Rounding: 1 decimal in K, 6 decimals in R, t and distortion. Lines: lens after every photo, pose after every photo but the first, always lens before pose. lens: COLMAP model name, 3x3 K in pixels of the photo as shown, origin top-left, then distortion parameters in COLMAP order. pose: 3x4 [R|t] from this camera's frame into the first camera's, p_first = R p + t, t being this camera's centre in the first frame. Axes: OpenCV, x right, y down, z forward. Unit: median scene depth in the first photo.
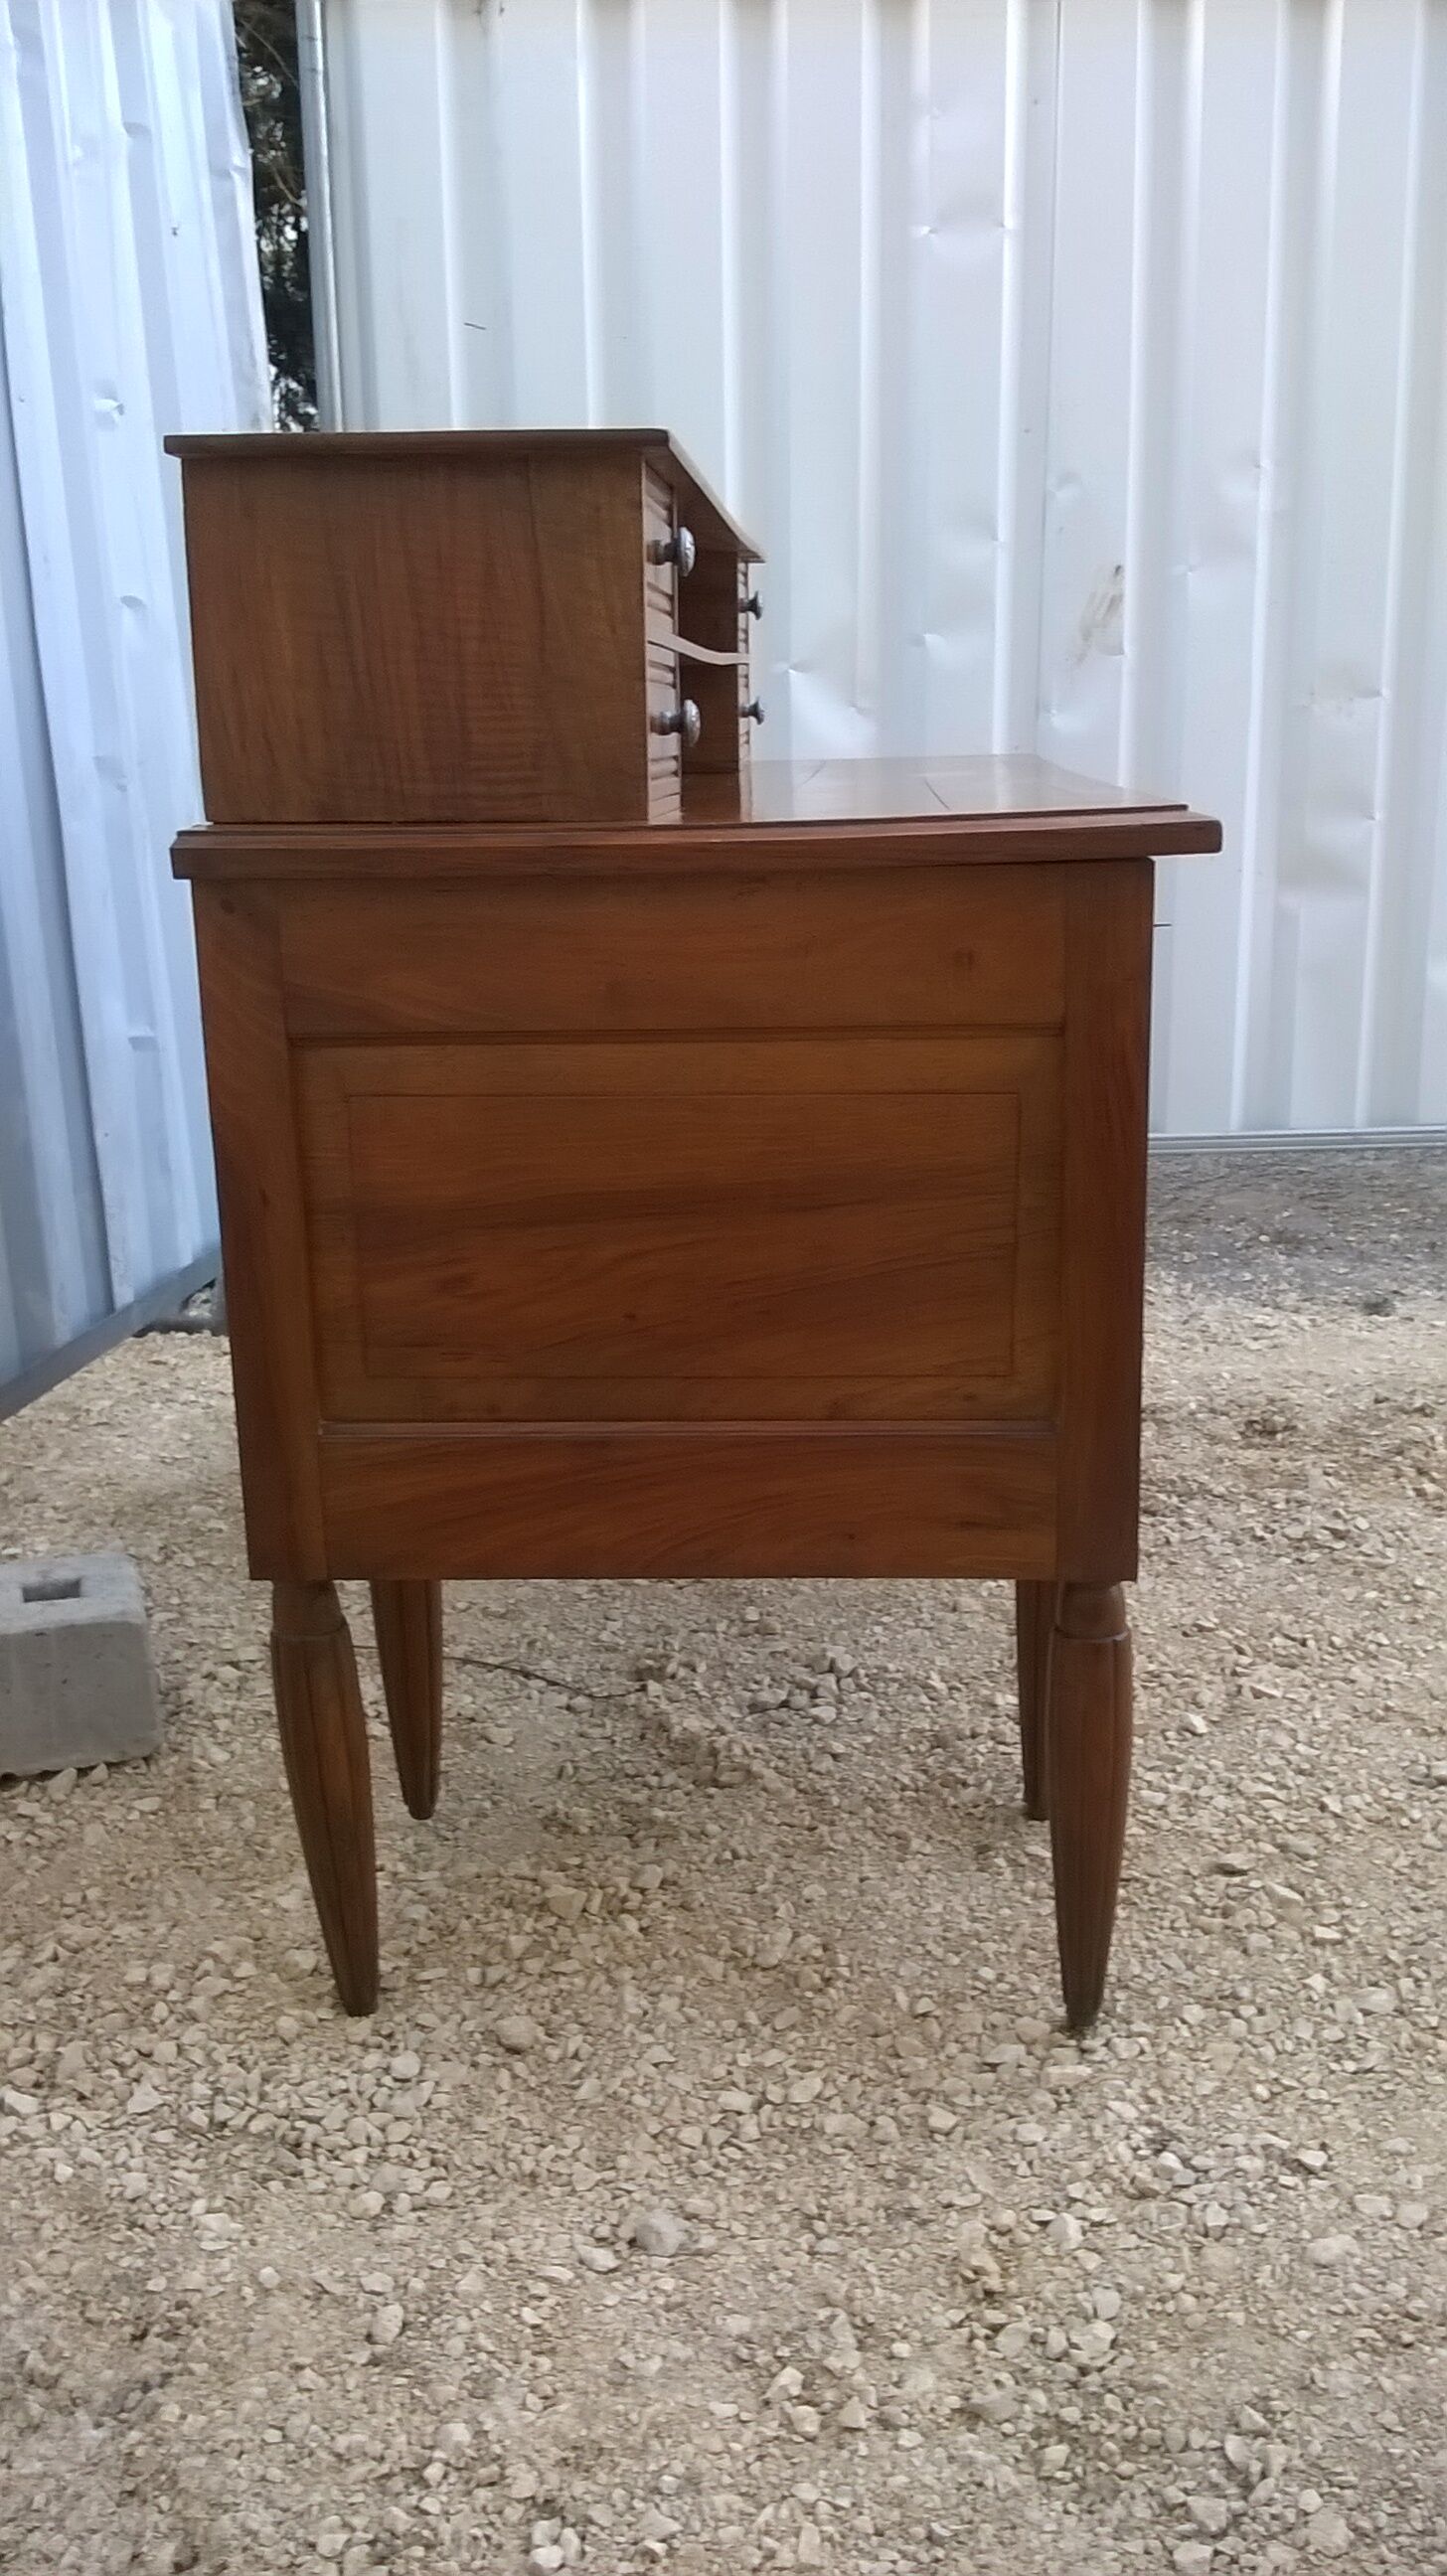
lens RADIAL K [[2301.6, 0, 738.4], [0, 2301.6, 1307.9], [0, 0, 1]] dist [0.056492, -0.208675]
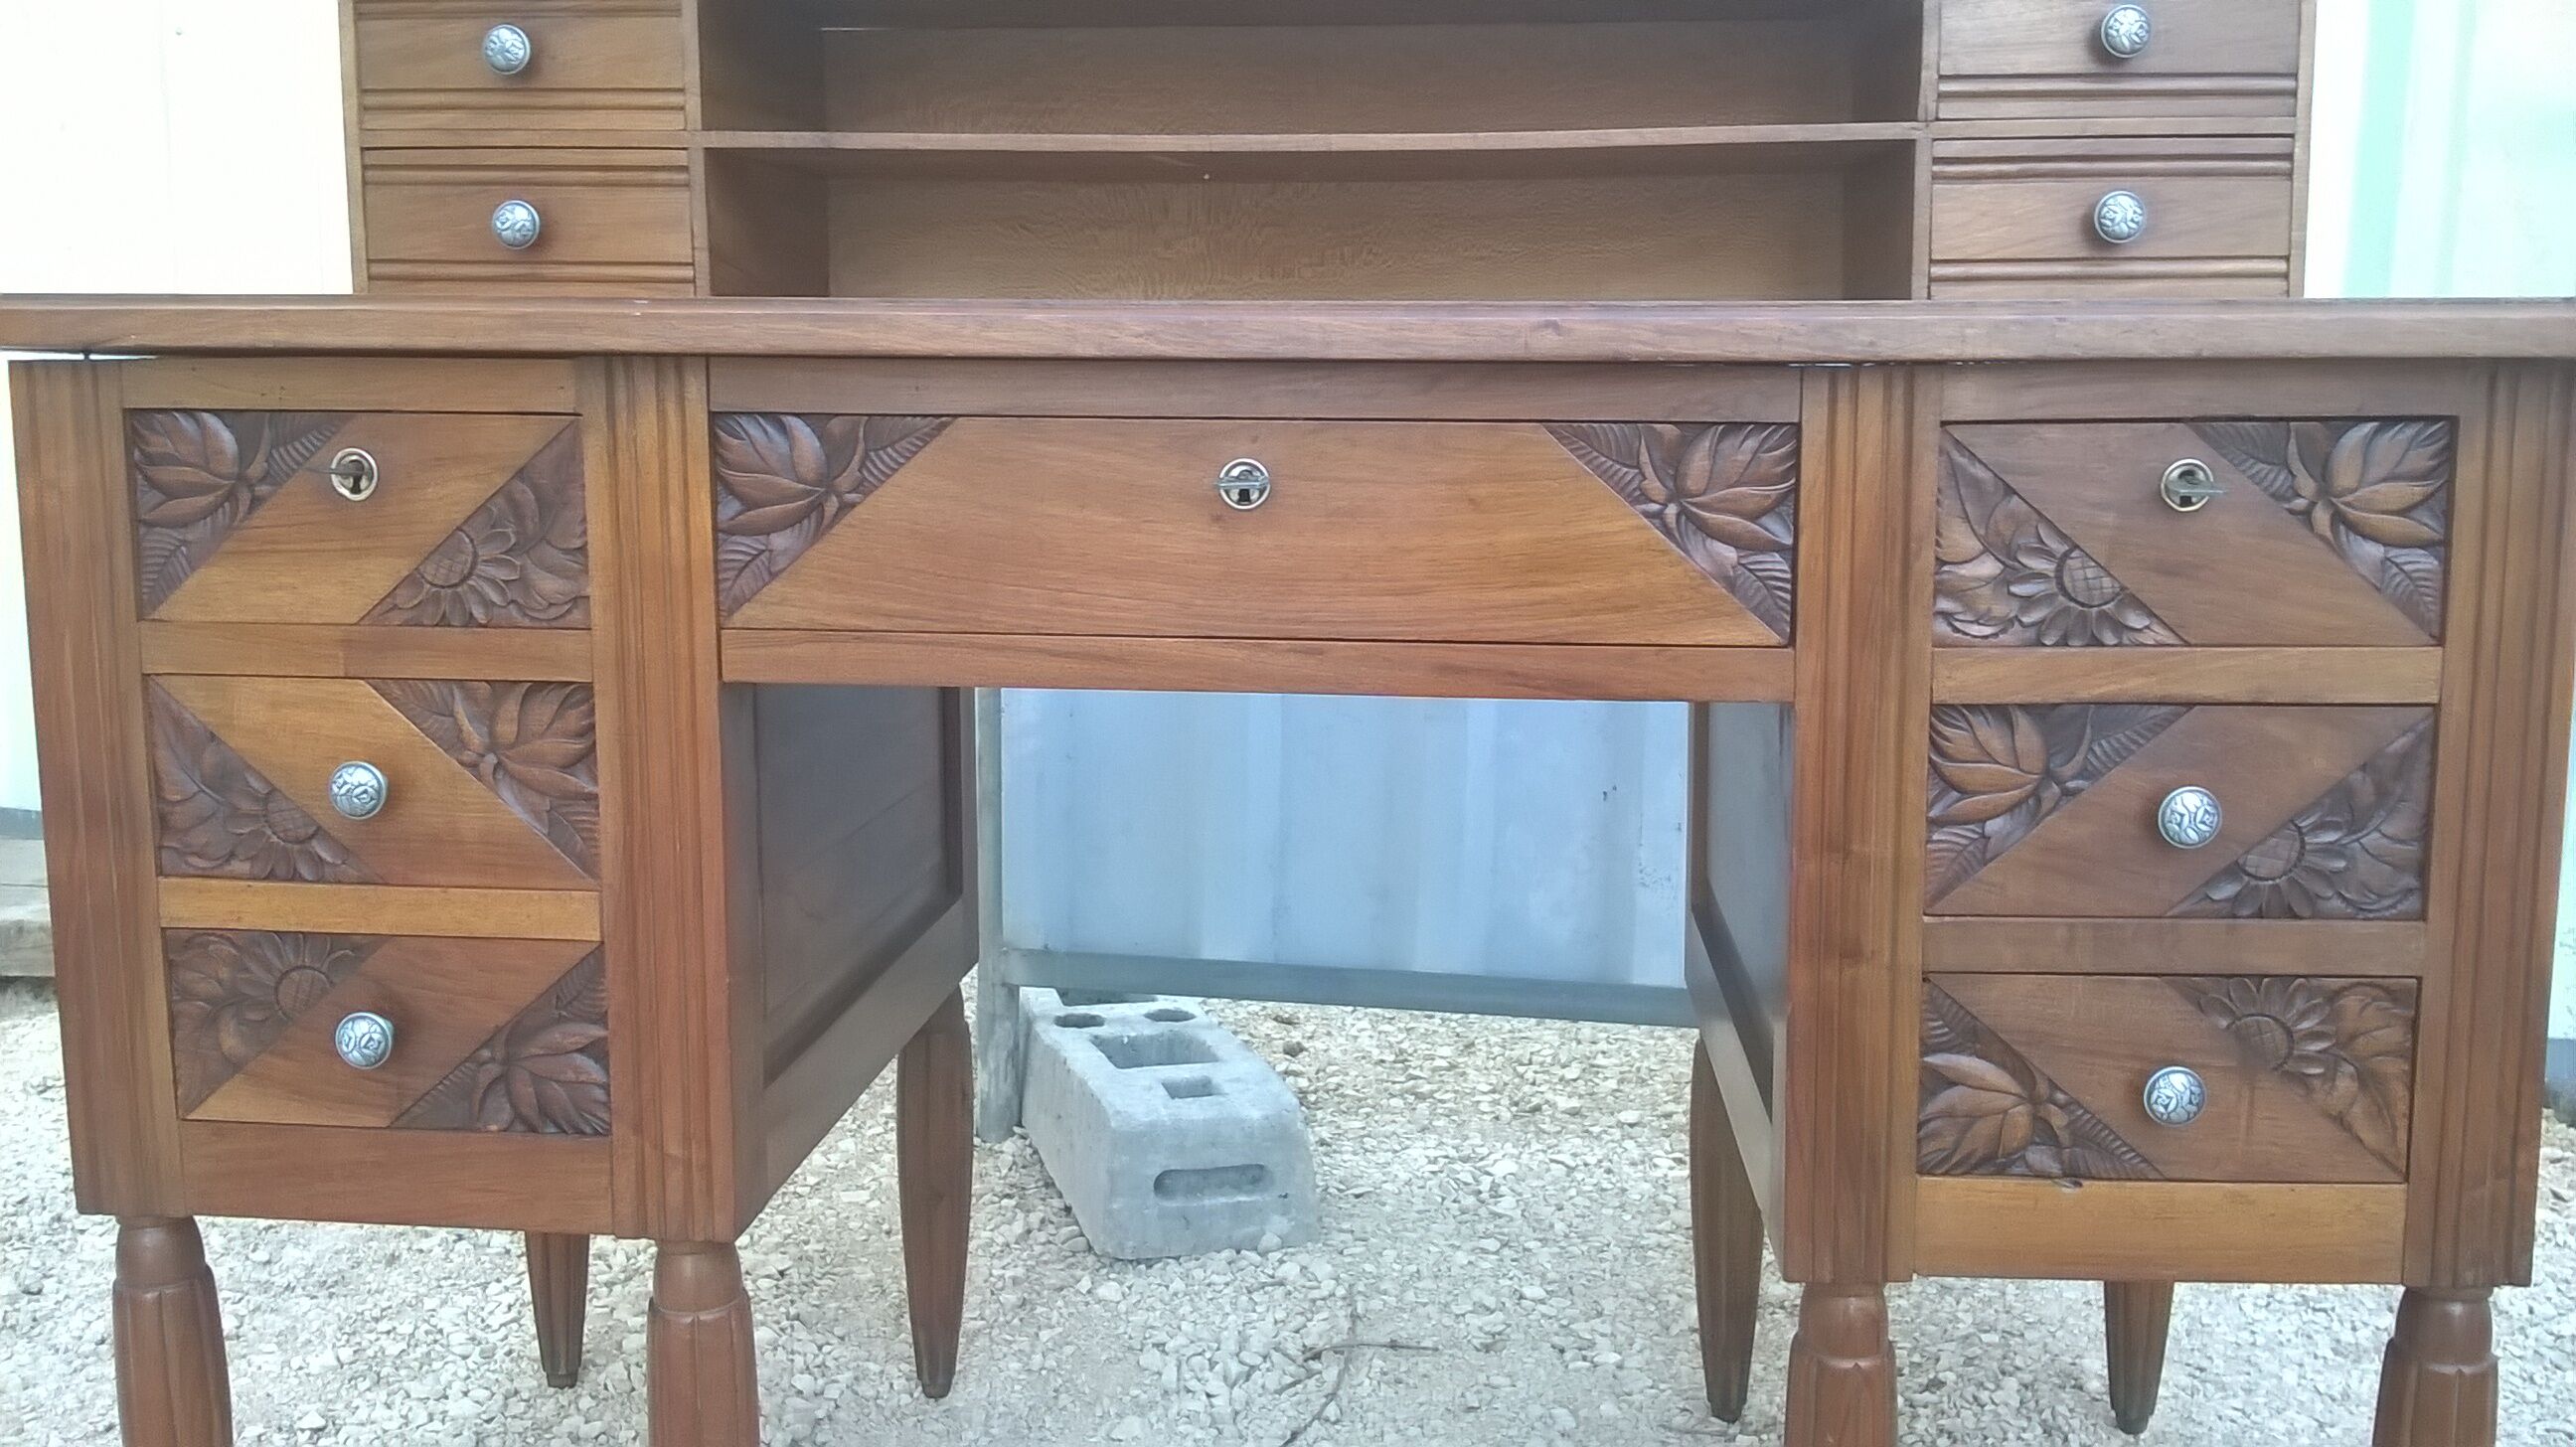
lens RADIAL K [[2301.6, 0, 1288.0], [0, 2301.6, 723.5], [0, 0, 1]] dist [0.056492, -0.208675]
pose [[-0.044593, 0.166955, -0.984956, 0.908044], [-0.255088, 0.951350, 0.172808, -0.292113], [0.965889, 0.258956, 0.000164, 1.306750]]
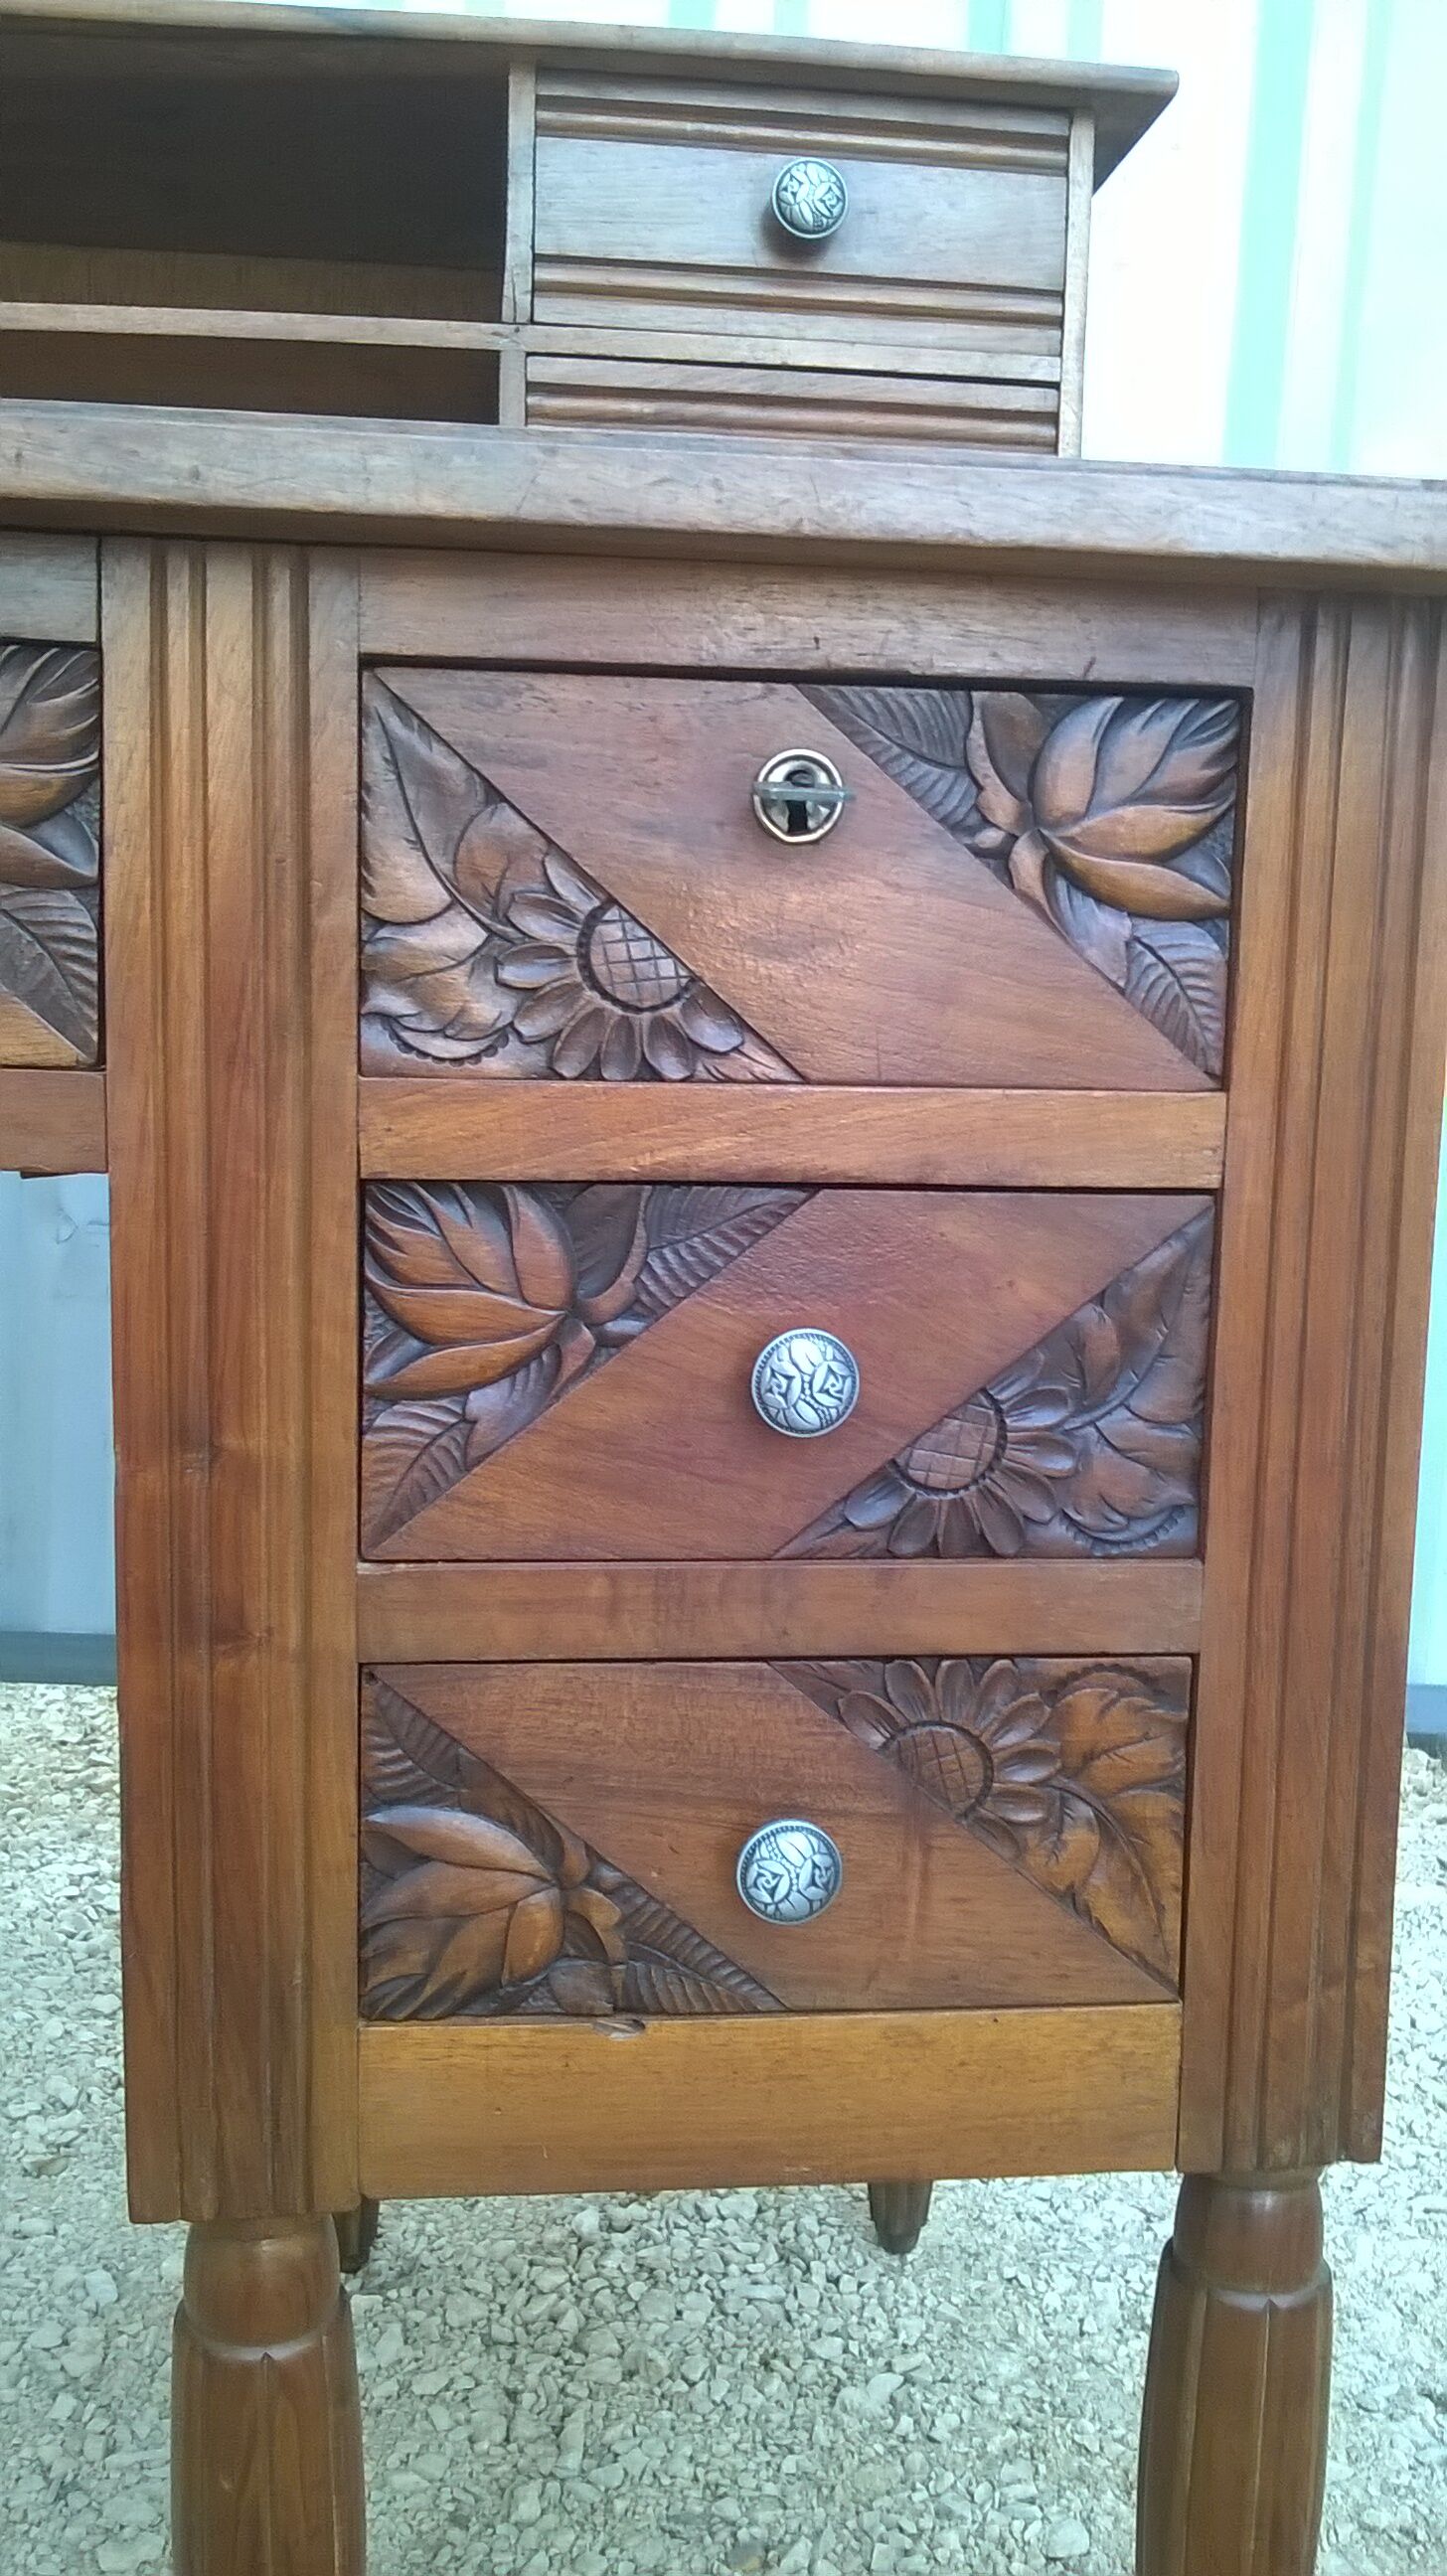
lens RADIAL K [[2301.6, 0, 738.4], [0, 2301.6, 1307.9], [0, 0, 1]] dist [0.056492, -0.208675]
pose [[0.158943, 0.152328, -0.975466, 0.593173], [-0.288597, 0.952040, 0.101646, -0.262990], [0.944166, 0.265360, 0.195281, 1.486910]]
